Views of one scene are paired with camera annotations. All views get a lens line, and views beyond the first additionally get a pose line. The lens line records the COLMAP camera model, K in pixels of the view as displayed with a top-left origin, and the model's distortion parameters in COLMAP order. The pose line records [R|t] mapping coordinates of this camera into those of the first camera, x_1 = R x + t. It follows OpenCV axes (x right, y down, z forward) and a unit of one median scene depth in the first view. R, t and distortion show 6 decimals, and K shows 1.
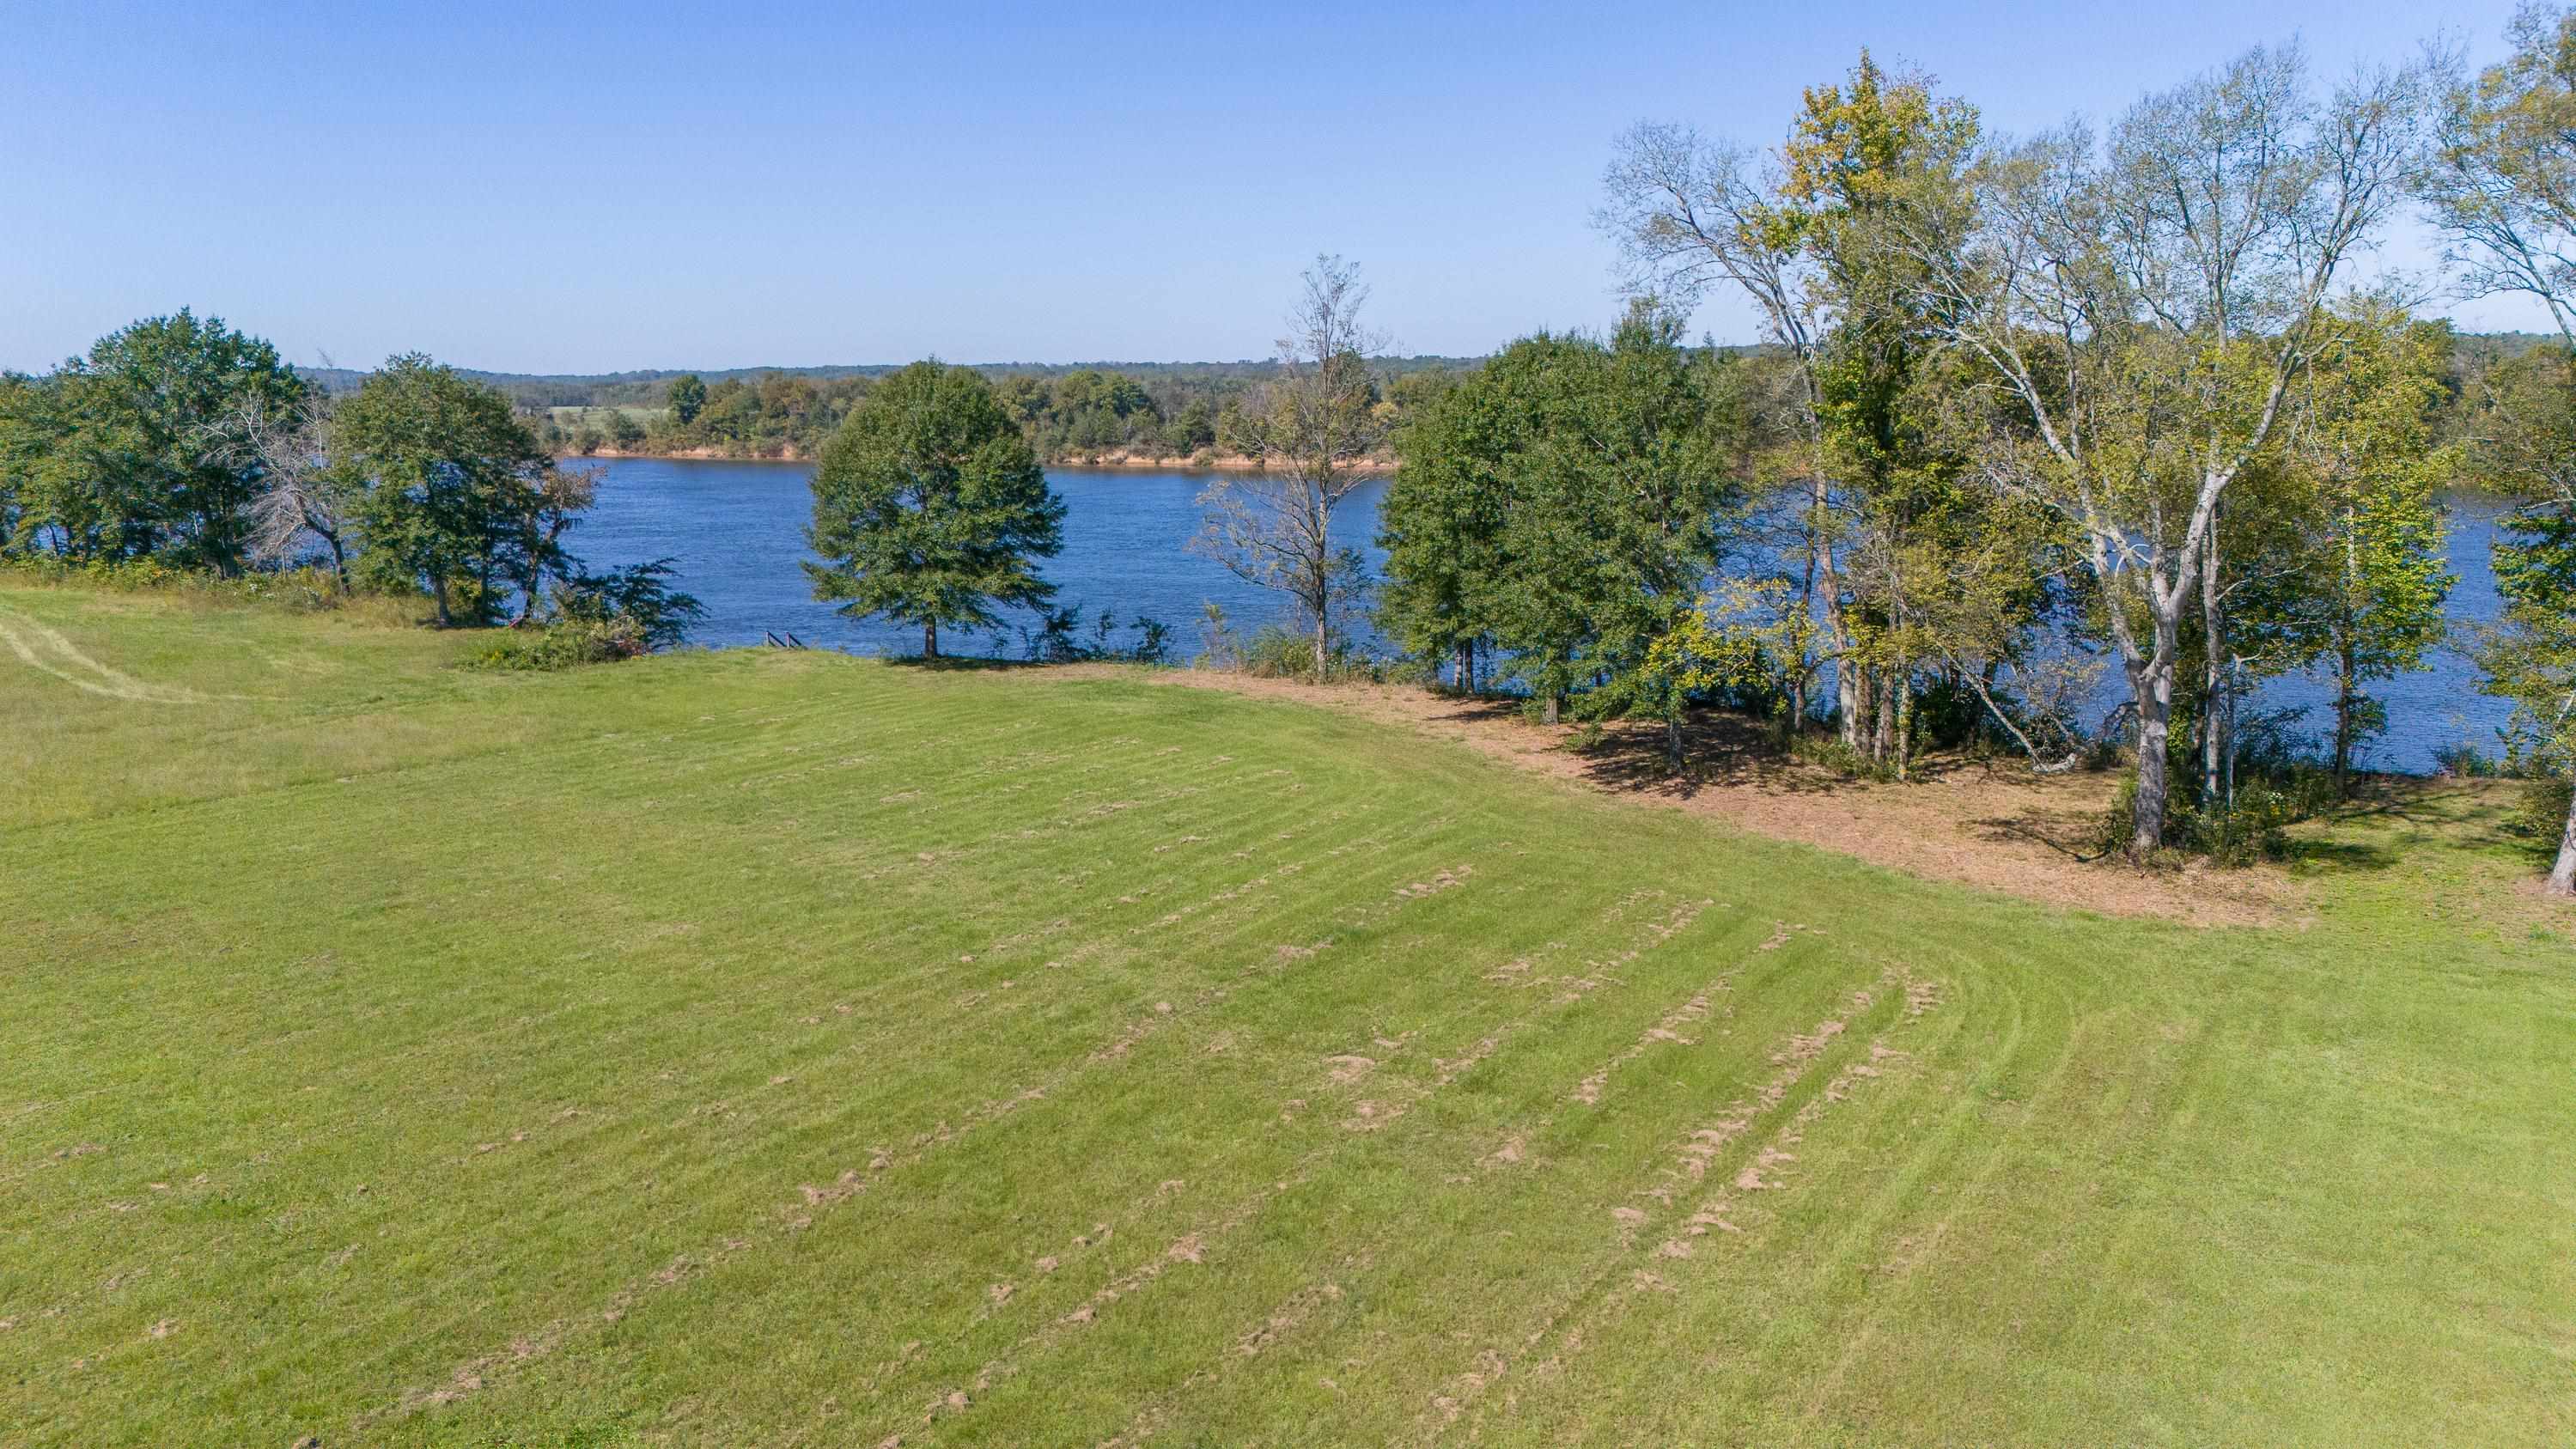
lens RADIAL K [[1871.8, 0, 1290.9], [0, 1871.8, 745.3], [0, 0, 1]] dist [0.075548, -0.082137]
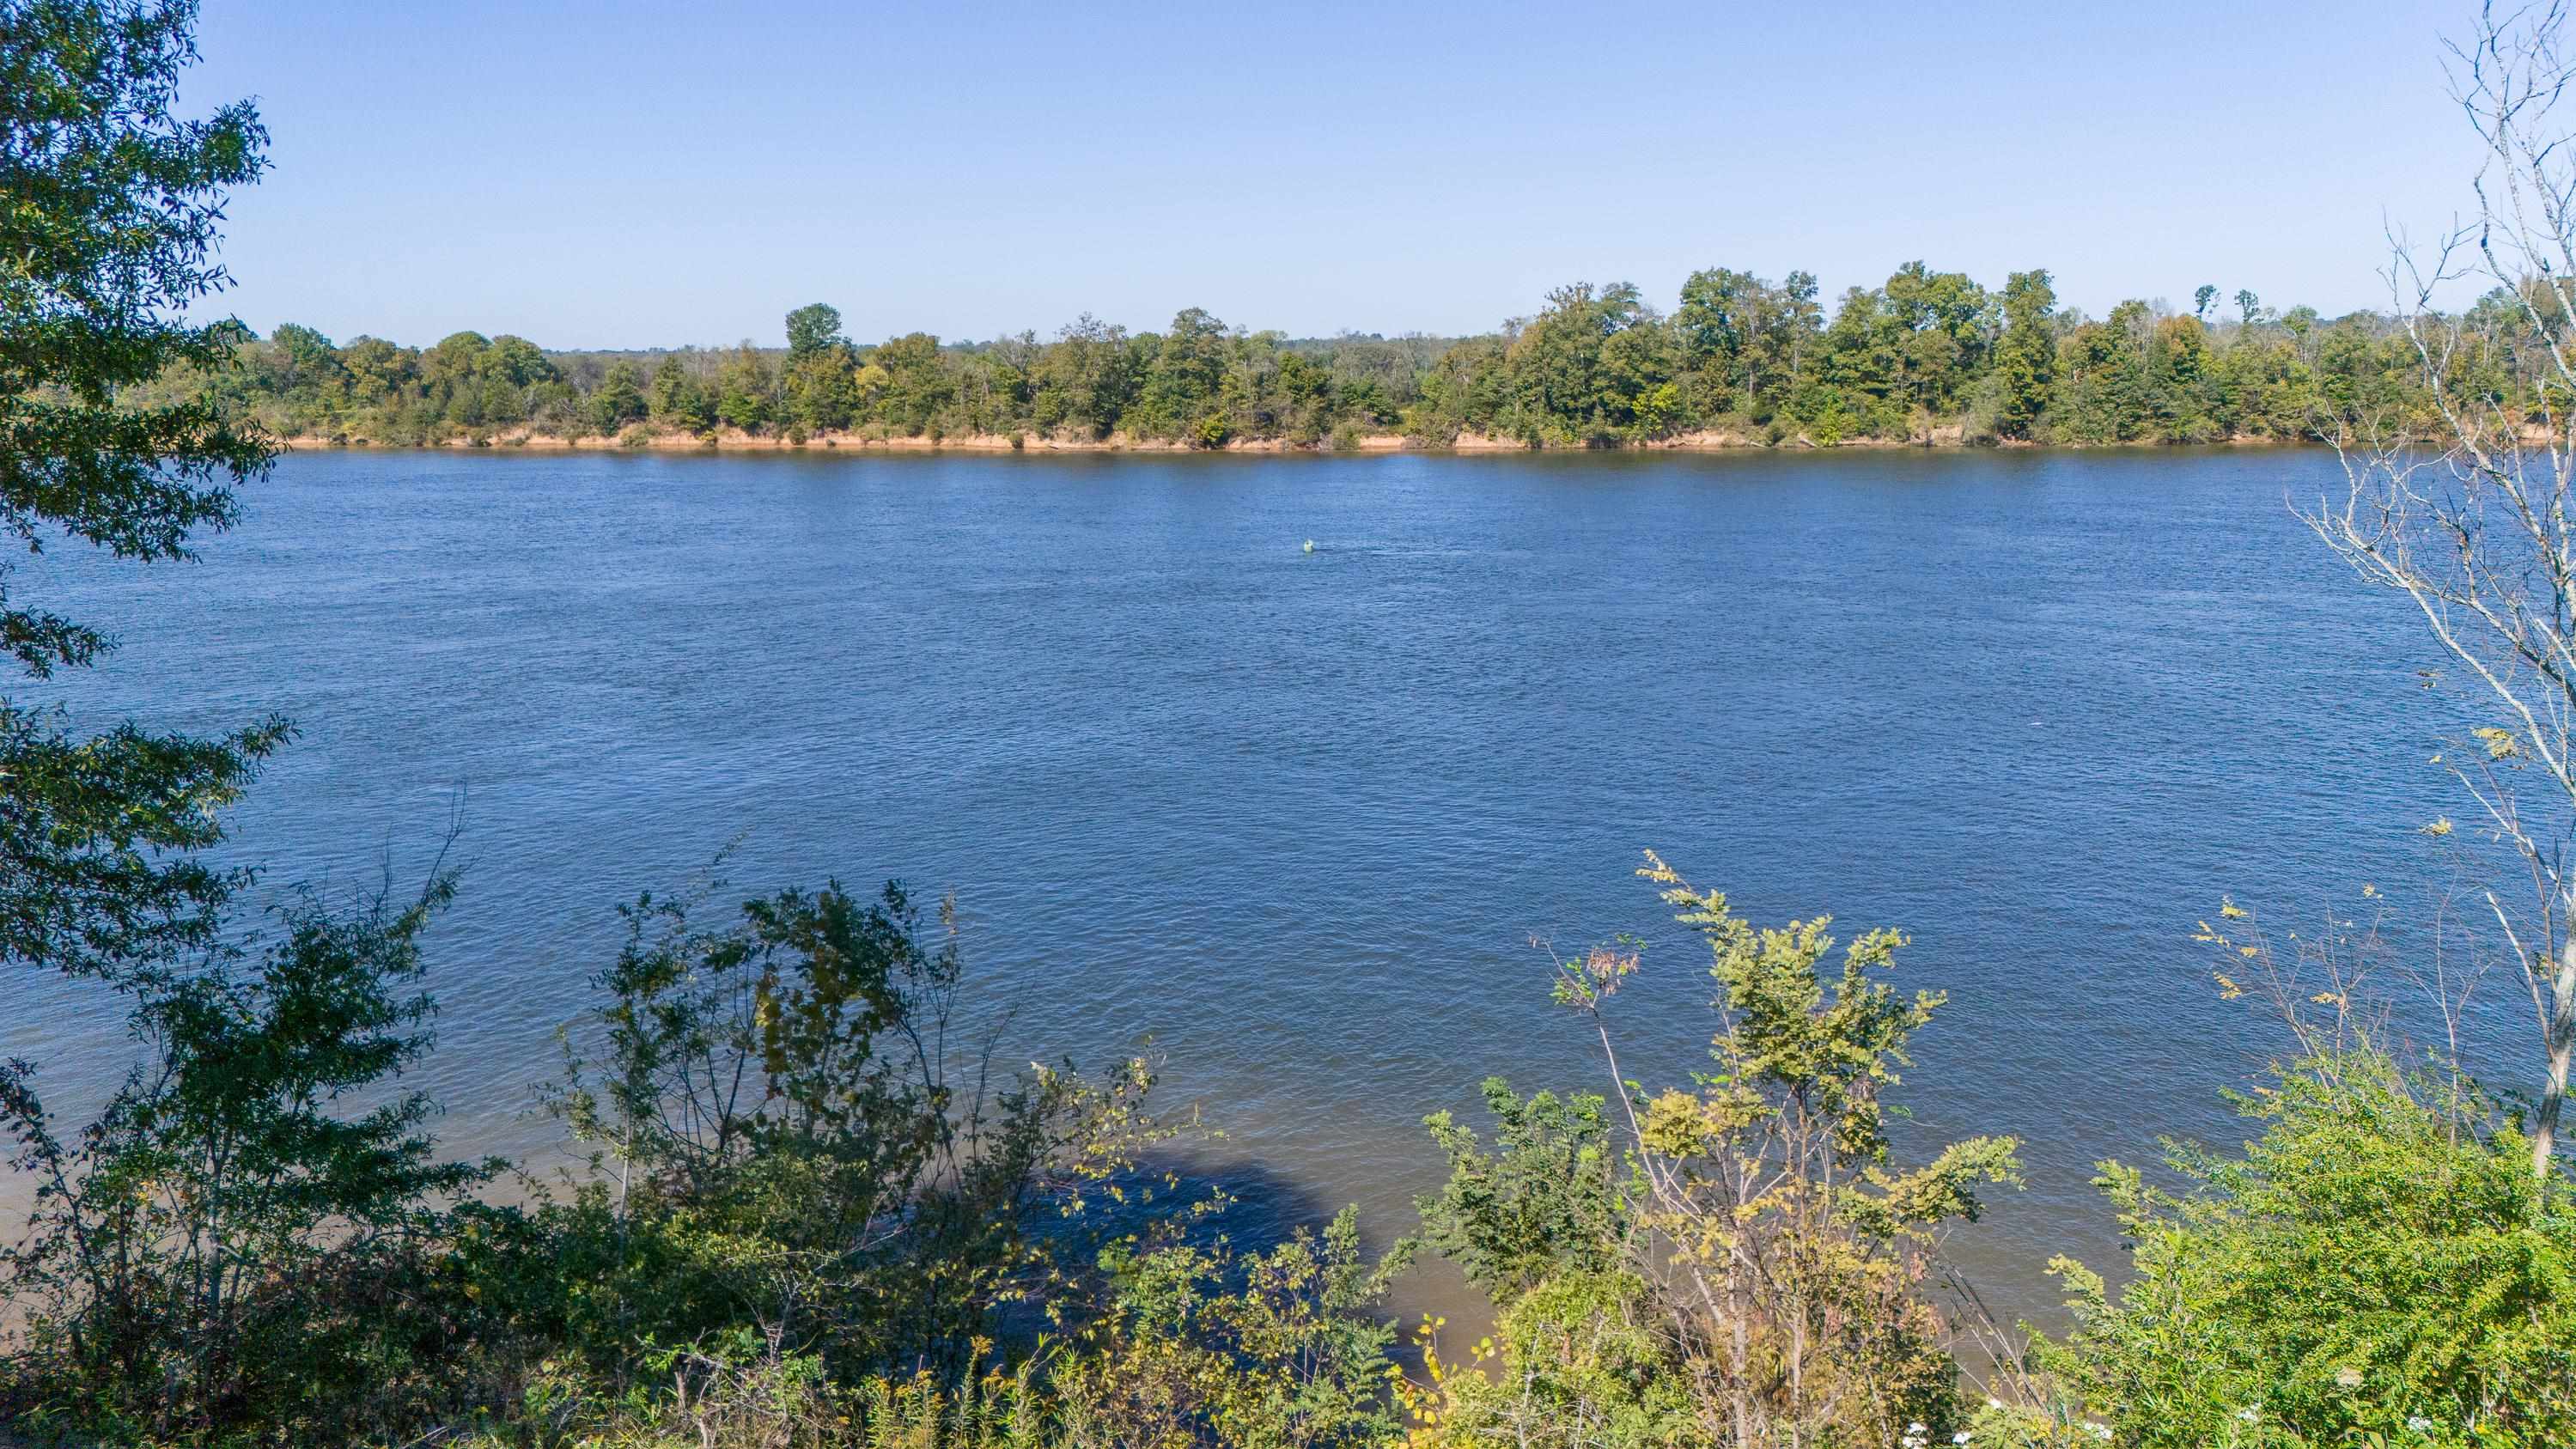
lens RADIAL K [[1871.8, 0, 1300.9], [0, 1871.8, 749.7], [0, 0, 1]] dist [0.075548, -0.082137]
pose [[0.955393, -0.058479, 0.289490, -0.097514], [0.057305, 0.998278, 0.012536, -0.088493], [-0.289725, 0.004613, 0.957099, 0.905163]]
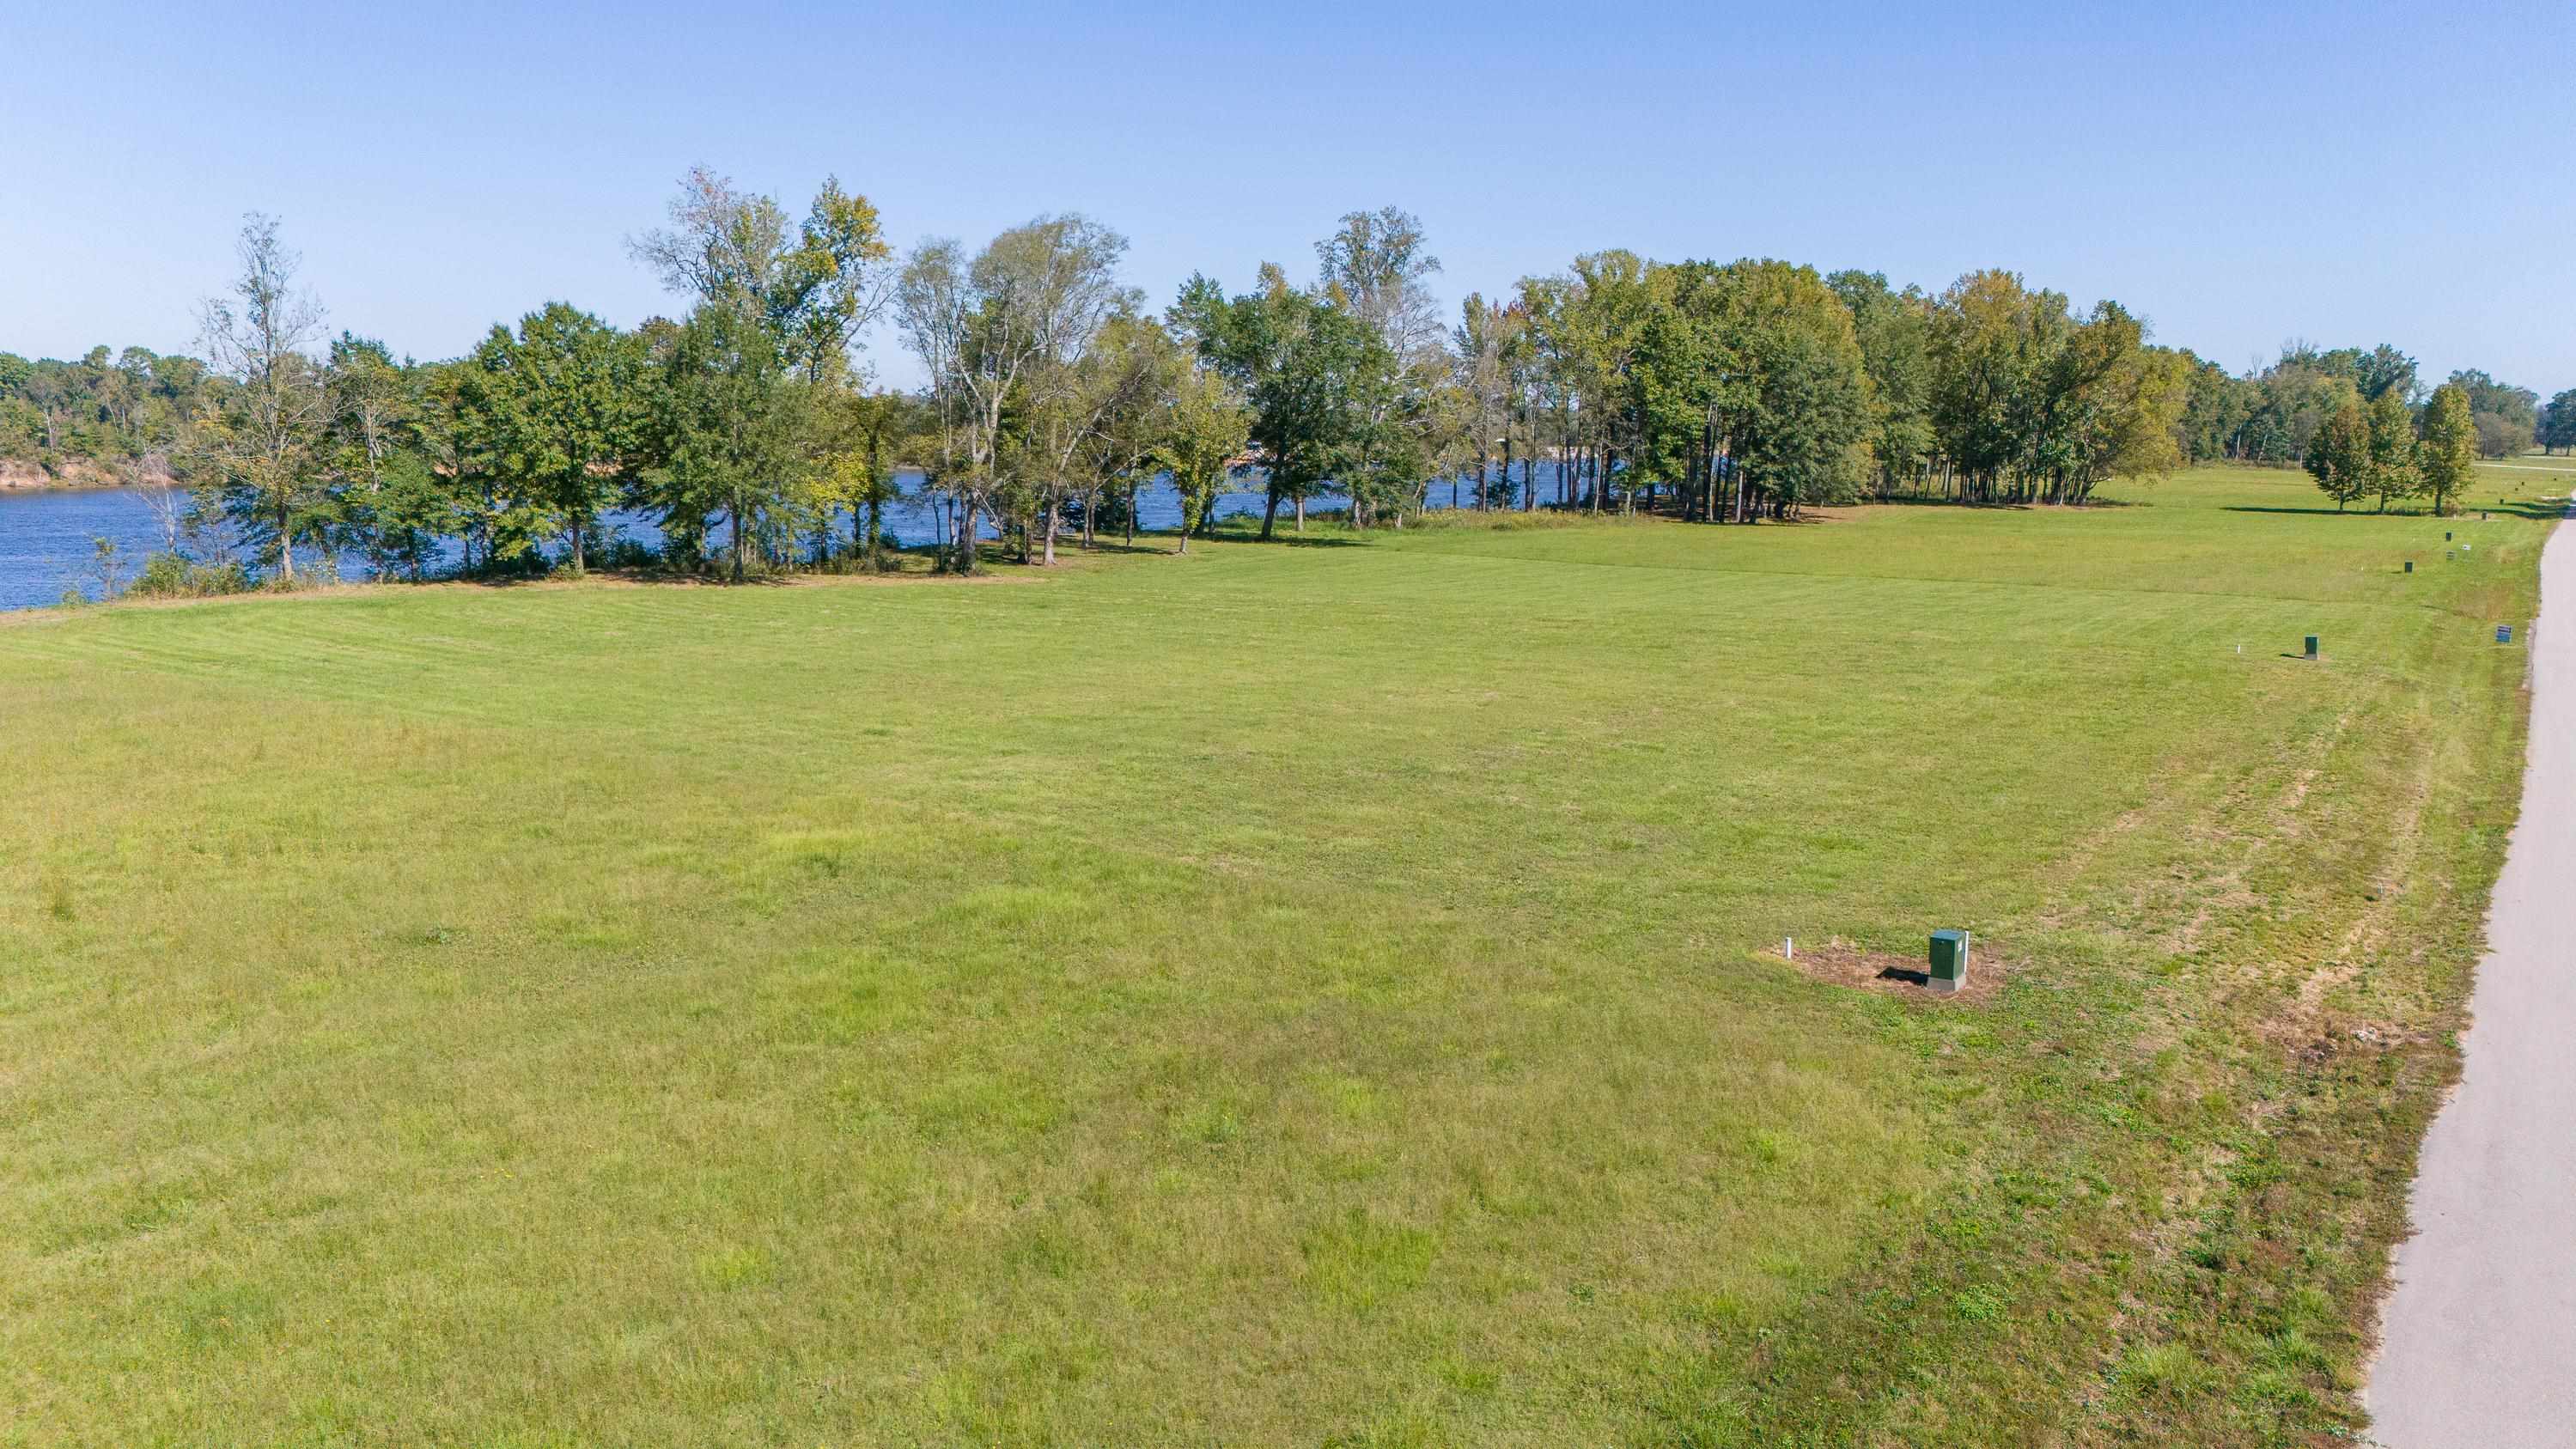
lens RADIAL K [[1871.8, 0, 1300.1], [0, 1871.8, 715.5], [0, 0, 1]] dist [0.075548, -0.082137]
pose [[-0.004480, -0.143571, 0.989630, -1.056842], [0.178672, 0.973600, 0.142054, -0.012616], [-0.983899, 0.177455, 0.021290, 0.367571]]
